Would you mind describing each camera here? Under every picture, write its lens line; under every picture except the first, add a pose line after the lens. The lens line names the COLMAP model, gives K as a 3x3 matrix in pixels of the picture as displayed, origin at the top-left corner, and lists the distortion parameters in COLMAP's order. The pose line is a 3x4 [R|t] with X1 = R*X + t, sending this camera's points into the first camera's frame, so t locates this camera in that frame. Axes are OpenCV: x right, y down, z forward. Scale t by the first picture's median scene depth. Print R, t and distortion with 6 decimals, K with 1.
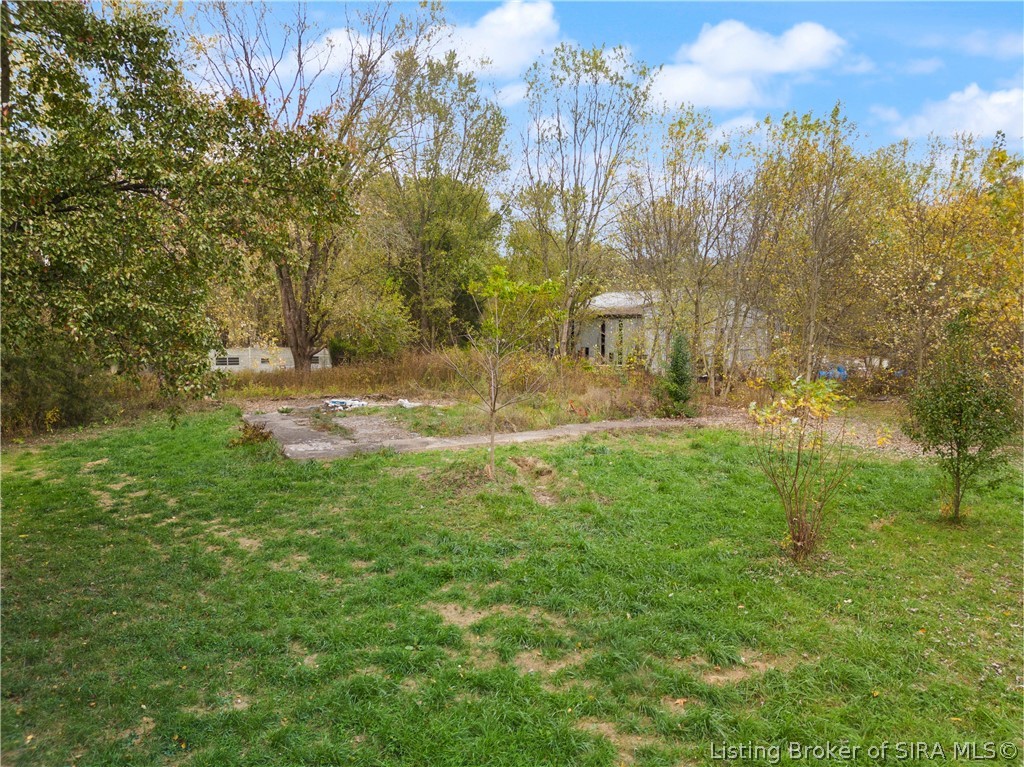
lens RADIAL K [[709.5, 0, 515.3], [0, 709.5, 384.6], [0, 0, 1]] dist [0.070493, -0.053021]
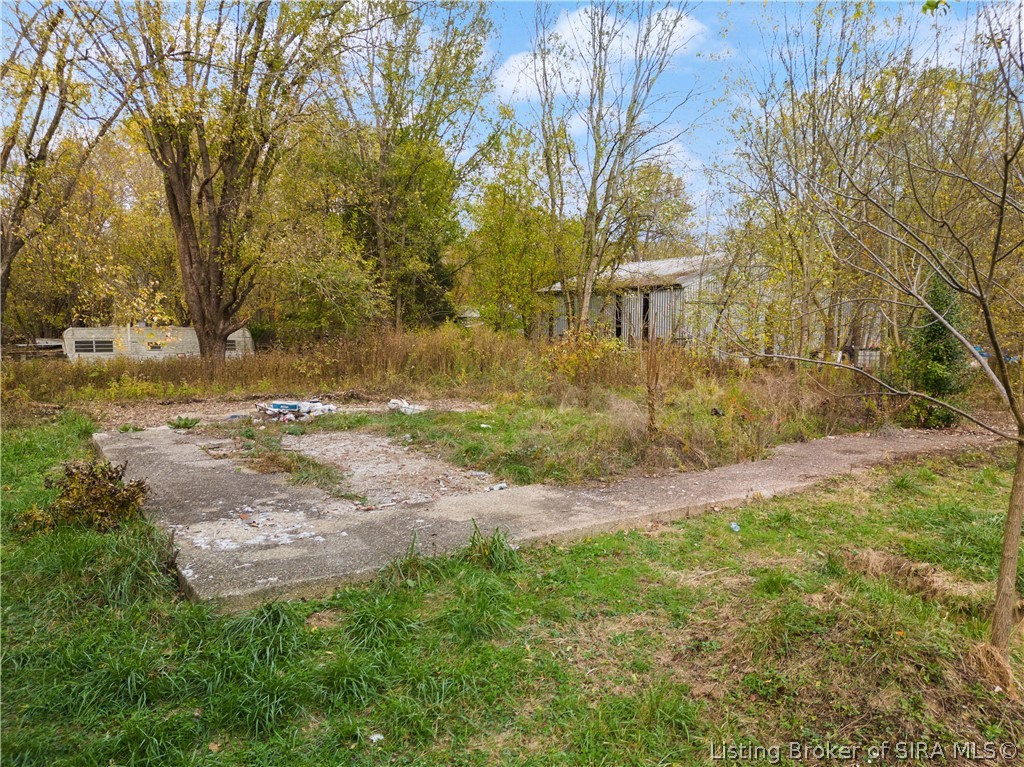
lens RADIAL K [[709.5, 0, 507.7], [0, 709.5, 385.3], [0, 0, 1]] dist [0.070493, -0.053021]
pose [[0.994146, -0.009247, 0.107645, -0.112208], [0.009232, 0.999957, 0.000639, 0.008168], [-0.107647, 0.000359, 0.994189, 0.355875]]
